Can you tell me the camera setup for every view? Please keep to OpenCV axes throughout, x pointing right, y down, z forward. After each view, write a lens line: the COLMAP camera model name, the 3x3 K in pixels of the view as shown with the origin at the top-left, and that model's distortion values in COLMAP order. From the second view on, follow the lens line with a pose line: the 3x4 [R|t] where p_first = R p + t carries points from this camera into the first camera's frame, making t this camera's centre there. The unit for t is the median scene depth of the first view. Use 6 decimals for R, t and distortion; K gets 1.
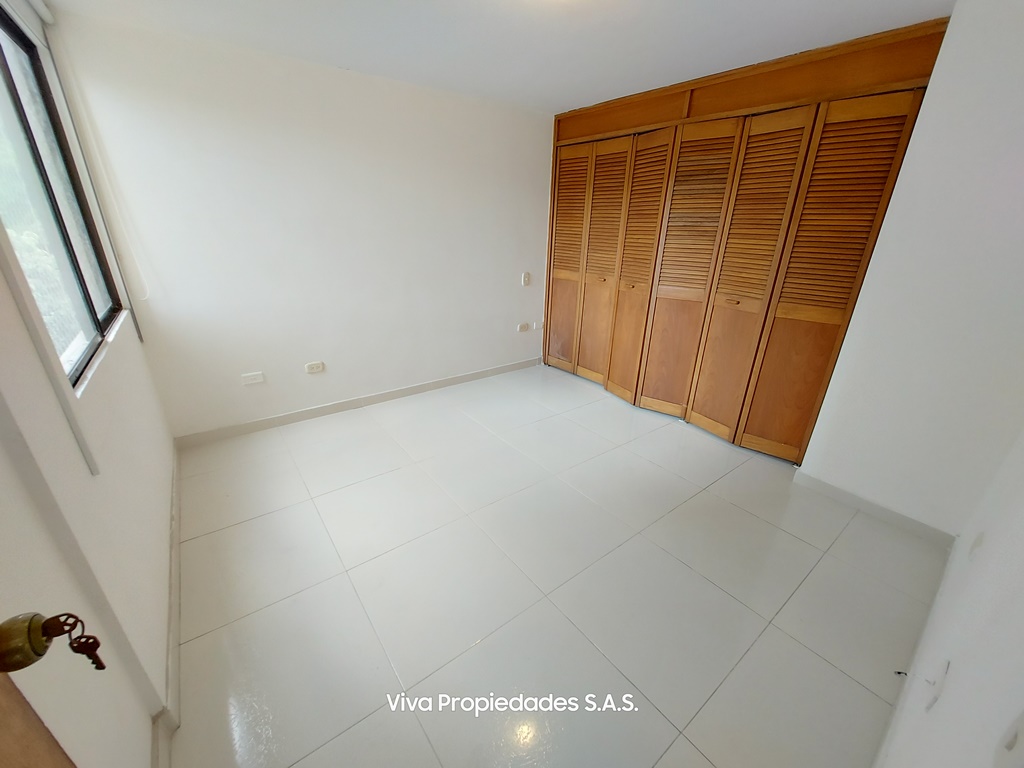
lens RADIAL K [[405.0, 0, 505.5], [0, 405.0, 386.6], [0, 0, 1]] dist [-0.017974, -0.000366]
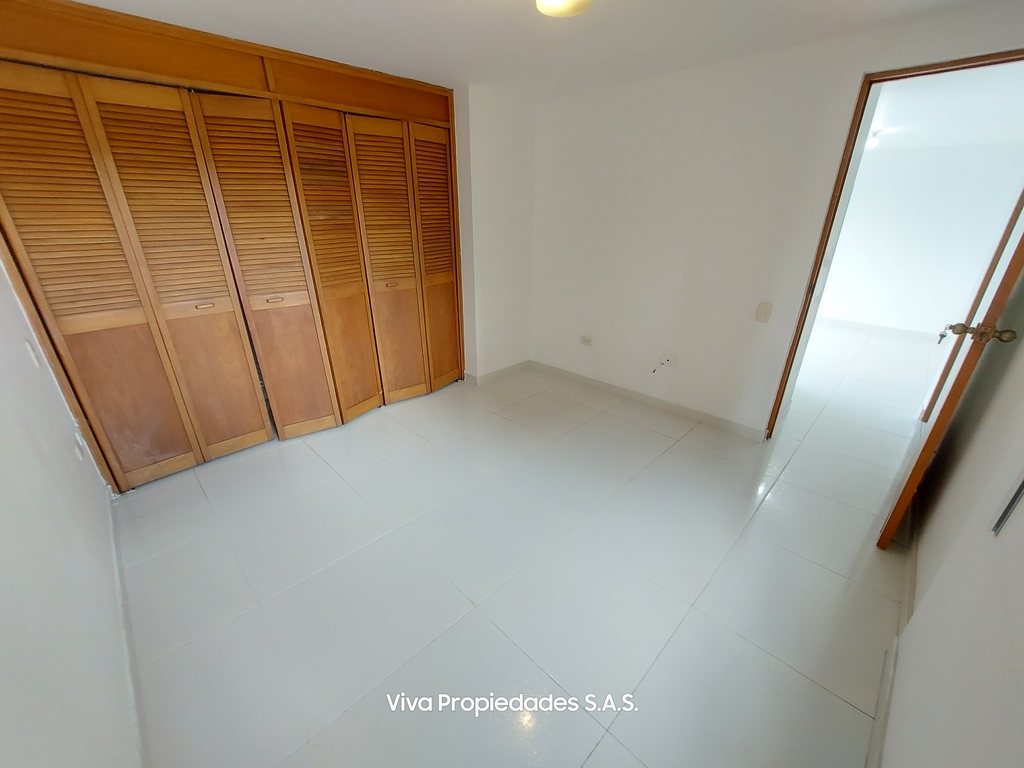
lens RADIAL K [[405.0, 0, 511.0], [0, 405.0, 390.7], [0, 0, 1]] dist [-0.017974, -0.000366]
pose [[-0.129786, -0.410858, 0.902414, -0.560848], [0.375269, 0.822059, 0.428244, -0.288027], [-0.917785, 0.394228, 0.047490, 0.663500]]
